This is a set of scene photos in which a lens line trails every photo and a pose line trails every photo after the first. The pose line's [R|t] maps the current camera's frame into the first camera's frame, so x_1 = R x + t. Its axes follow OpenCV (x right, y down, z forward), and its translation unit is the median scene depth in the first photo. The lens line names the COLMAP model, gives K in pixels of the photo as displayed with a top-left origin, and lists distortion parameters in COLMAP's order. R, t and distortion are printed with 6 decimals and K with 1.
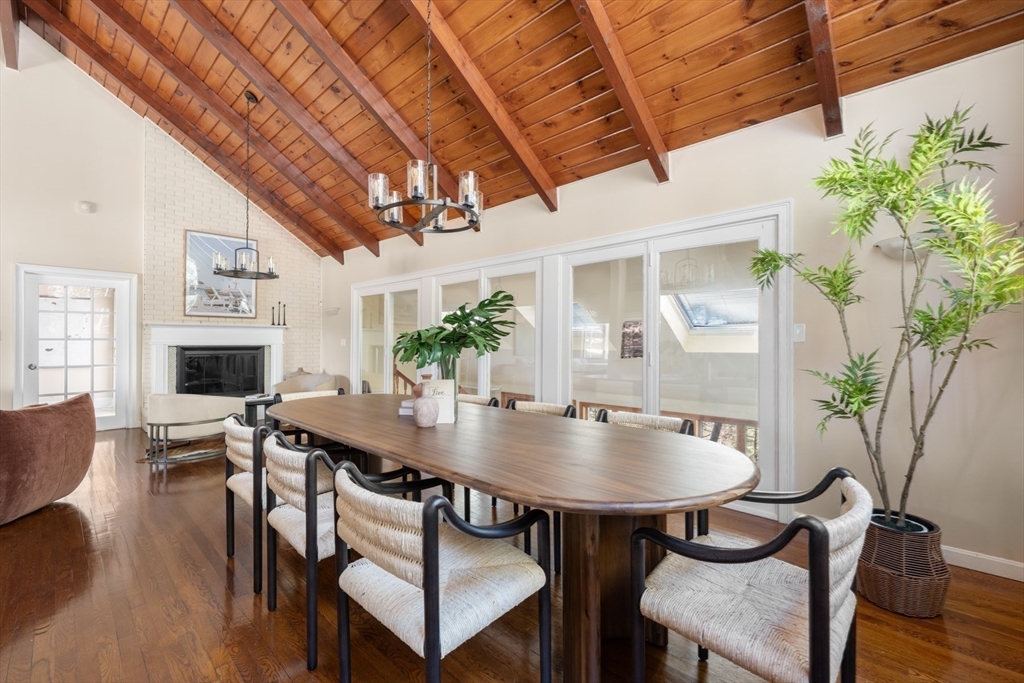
lens RADIAL K [[439.5, 0, 515.0], [0, 439.5, 343.8], [0, 0, 1]] dist [-0.000677, 0.000333]
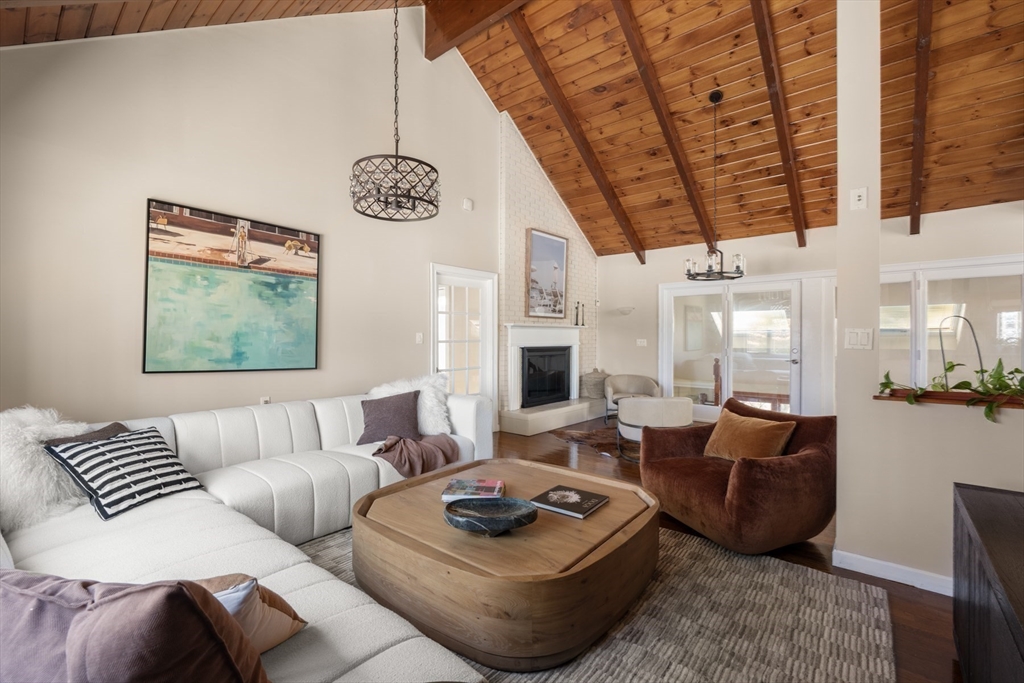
lens RADIAL K [[439.5, 0, 515.0], [0, 439.5, 343.8], [0, 0, 1]] dist [-0.000677, 0.000333]
pose [[0.998614, -0.004269, 0.052465, -0.875233], [0.003864, 0.999962, 0.007815, -0.010763], [-0.052496, -0.007602, 0.998592, 0.024195]]
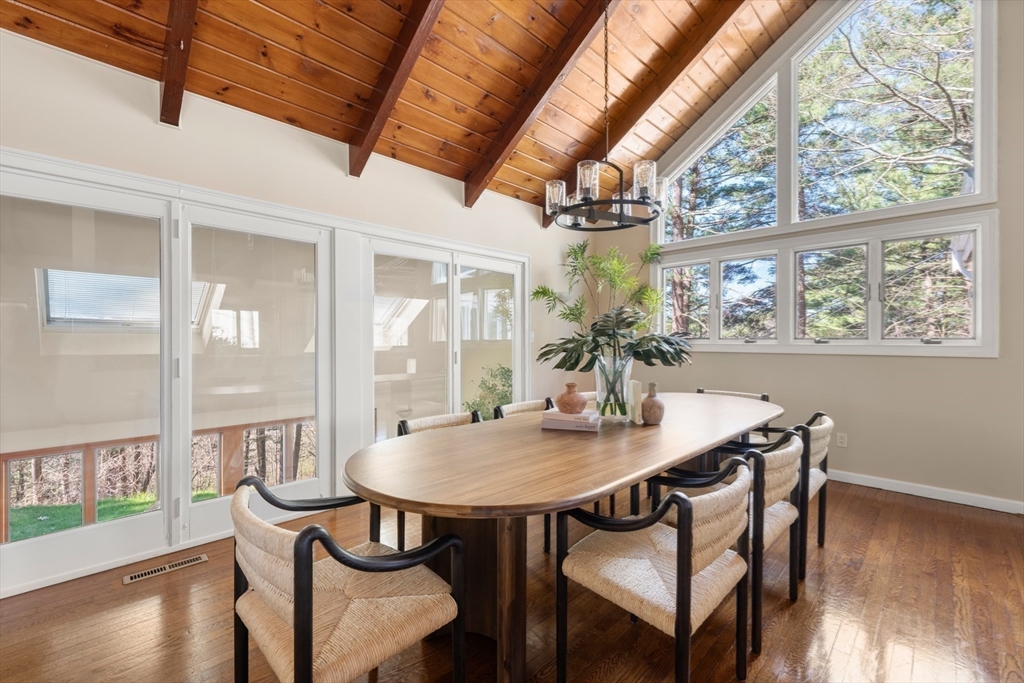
lens RADIAL K [[439.5, 0, 515.0], [0, 439.5, 343.8], [0, 0, 1]] dist [-0.000677, 0.000333]
pose [[0.005190, -0.008704, 0.999949, -0.480898], [0.000575, 0.999962, 0.008701, -0.007175], [-0.999986, 0.000530, 0.005195, 0.496894]]
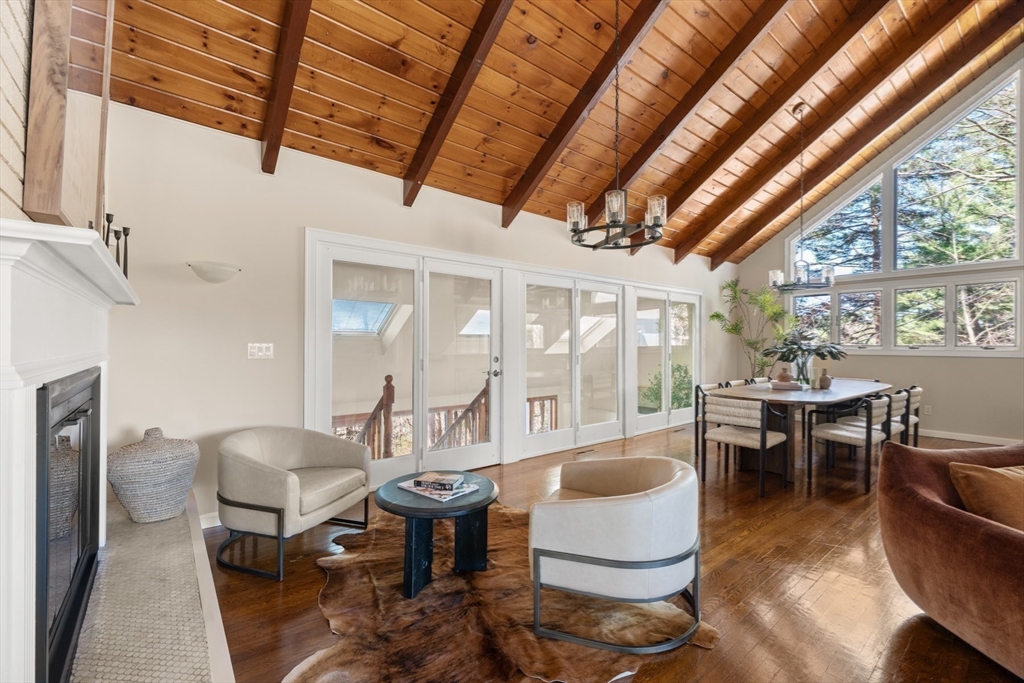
lens RADIAL K [[439.5, 0, 515.0], [0, 439.5, 343.8], [0, 0, 1]] dist [-0.000677, 0.000333]
pose [[0.124913, -0.001174, 0.992167, -0.949031], [-0.002488, 0.999996, 0.001496, -0.012748], [-0.992165, -0.002655, 0.124910, 0.833499]]
